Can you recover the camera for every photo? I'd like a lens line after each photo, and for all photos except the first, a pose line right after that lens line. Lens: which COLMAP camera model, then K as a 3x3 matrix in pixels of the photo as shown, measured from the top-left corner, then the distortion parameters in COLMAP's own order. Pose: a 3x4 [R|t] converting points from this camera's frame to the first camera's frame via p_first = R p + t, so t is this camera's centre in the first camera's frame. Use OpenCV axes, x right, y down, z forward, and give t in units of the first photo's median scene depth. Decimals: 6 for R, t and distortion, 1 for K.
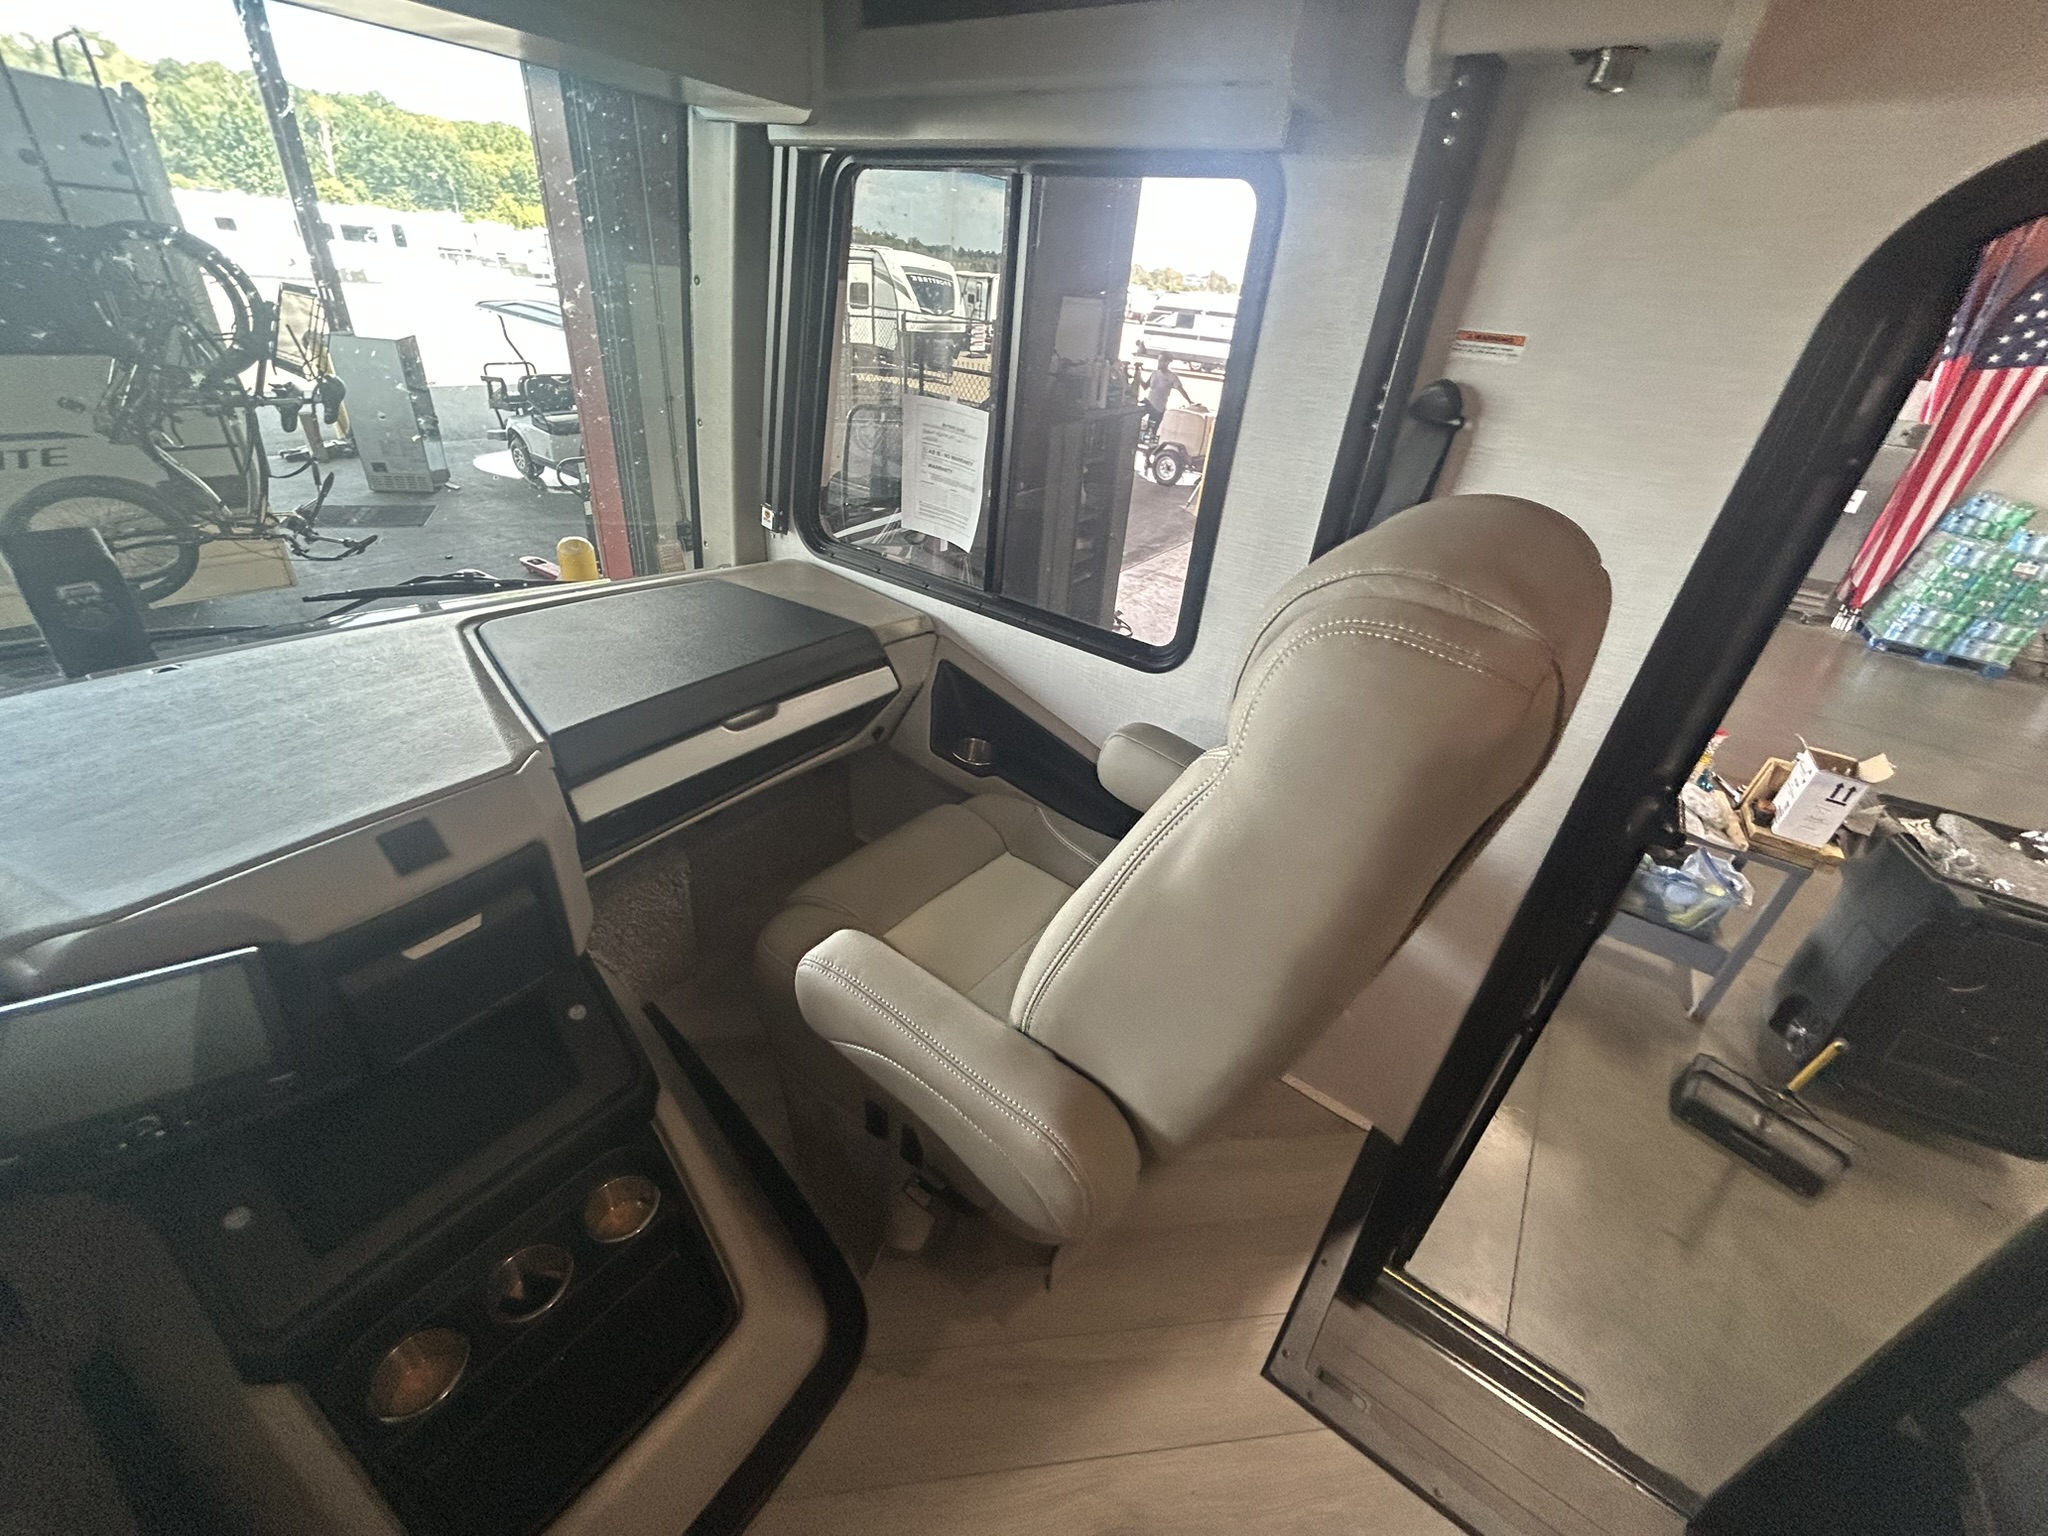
lens RADIAL K [[821.3, 0, 1017.0], [0, 821.3, 766.1], [0, 0, 1]] dist [-0.000048, 0.000077]
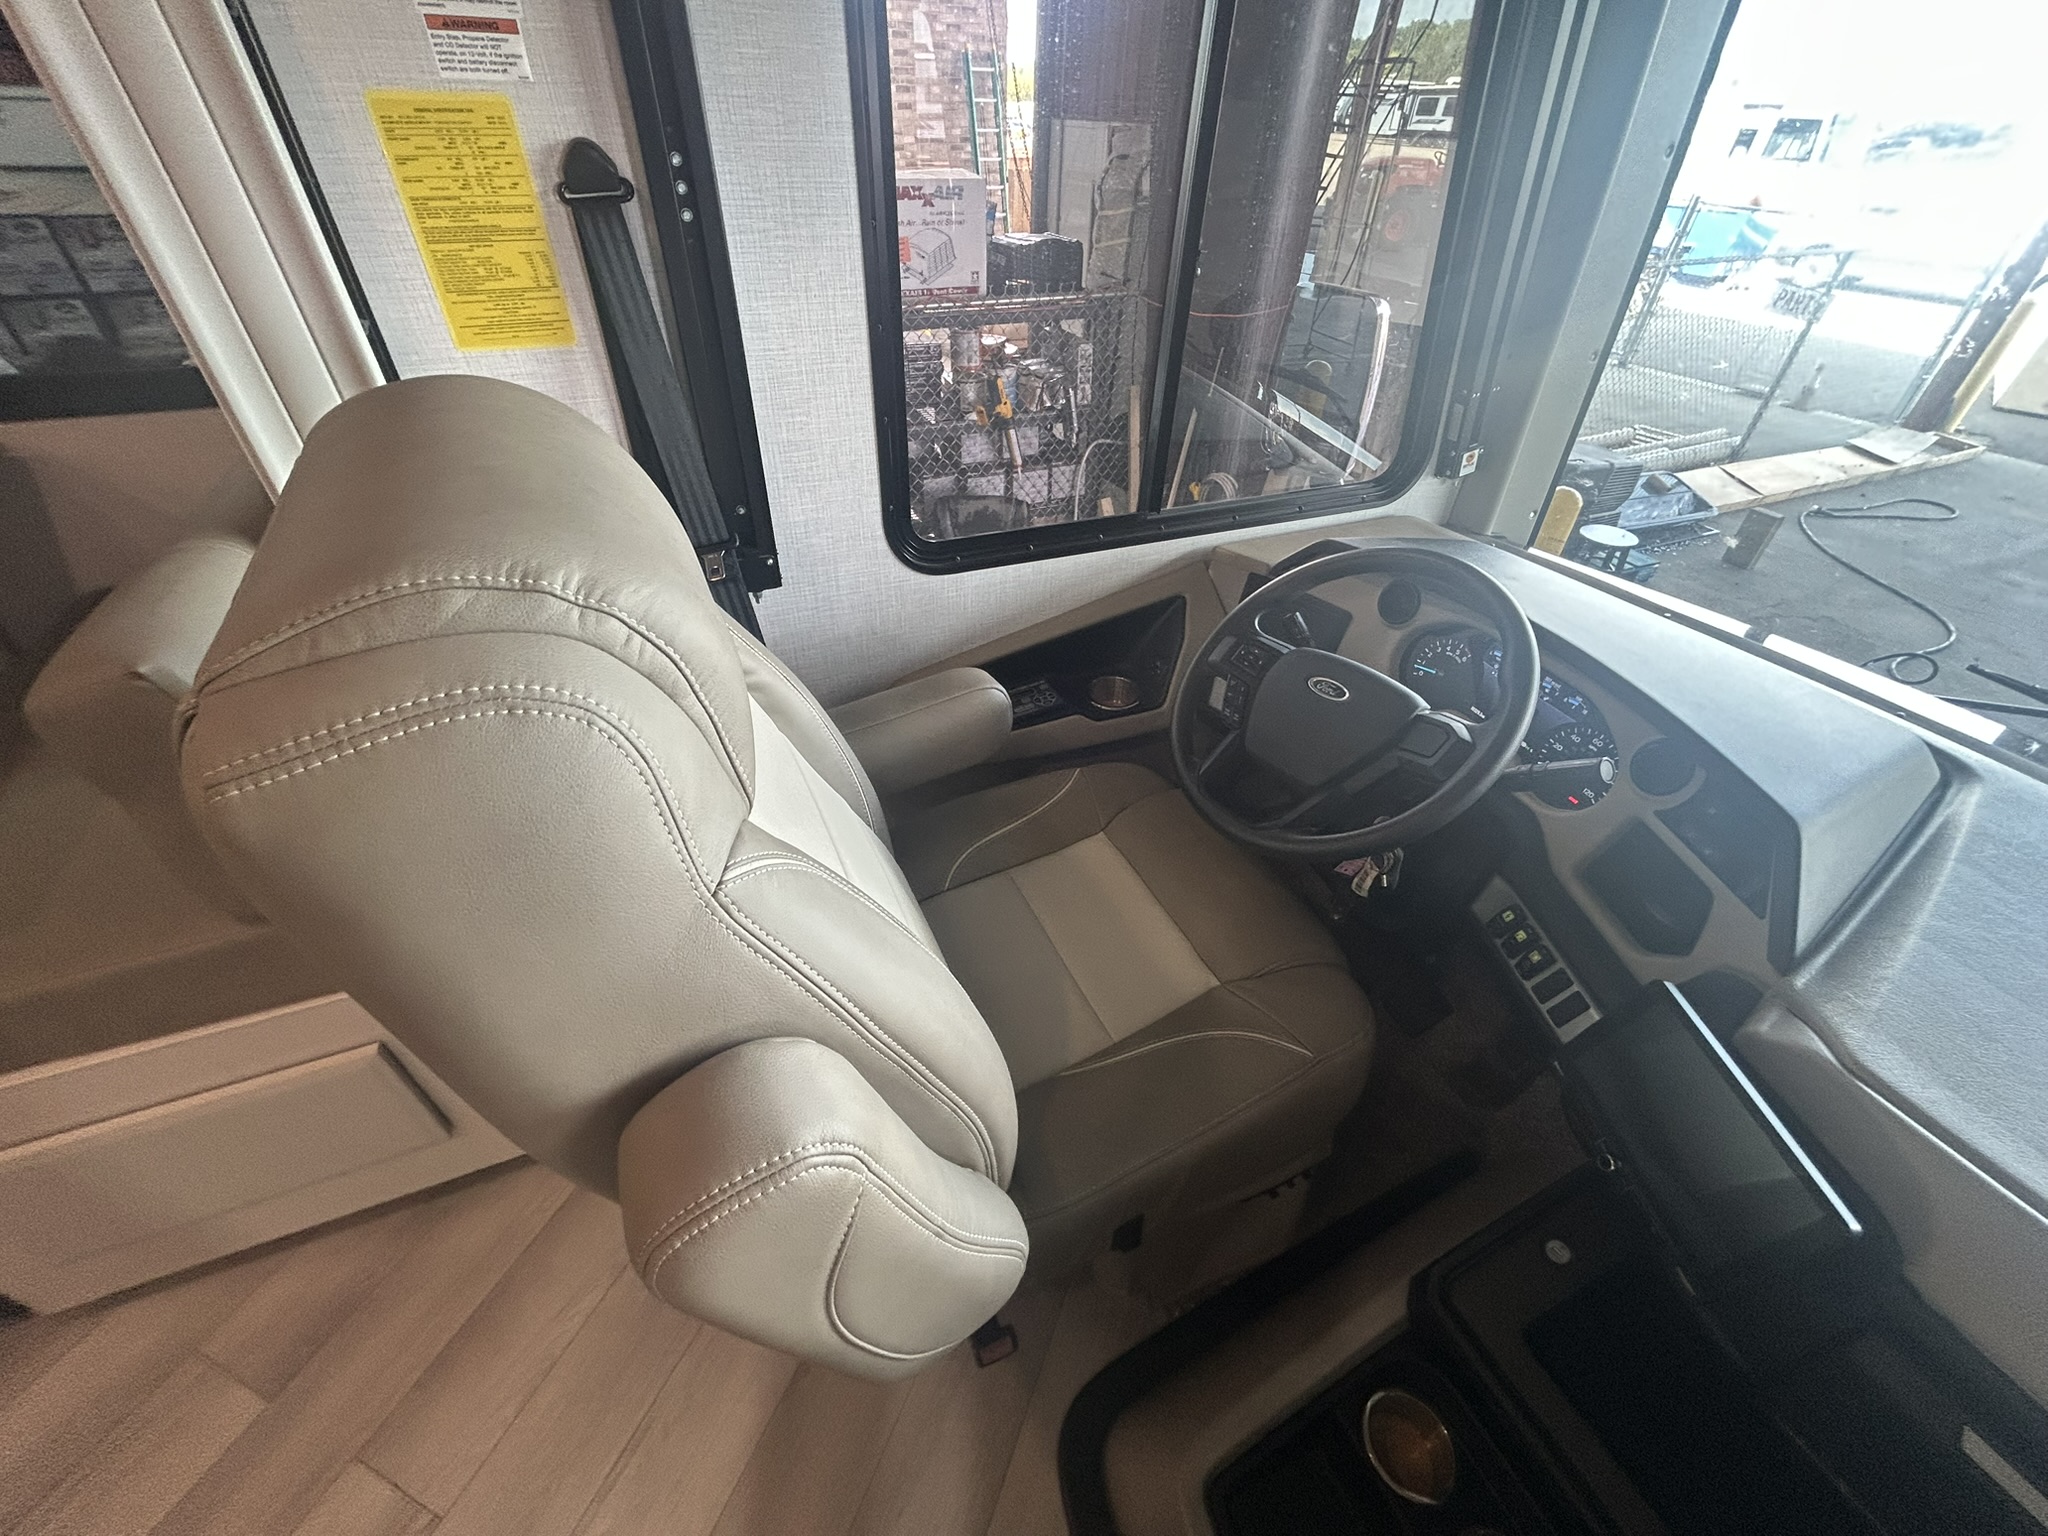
lens RADIAL K [[824.2, 0, 1019.9], [0, 824.2, 760.1], [0, 0, 1]] dist [-0.001834, 0.000047]
pose [[-0.506583, 0.456252, -0.731579, -0.141589], [-0.493304, 0.542526, 0.679939, -0.093668], [0.707124, 0.705336, -0.049763, 0.147415]]
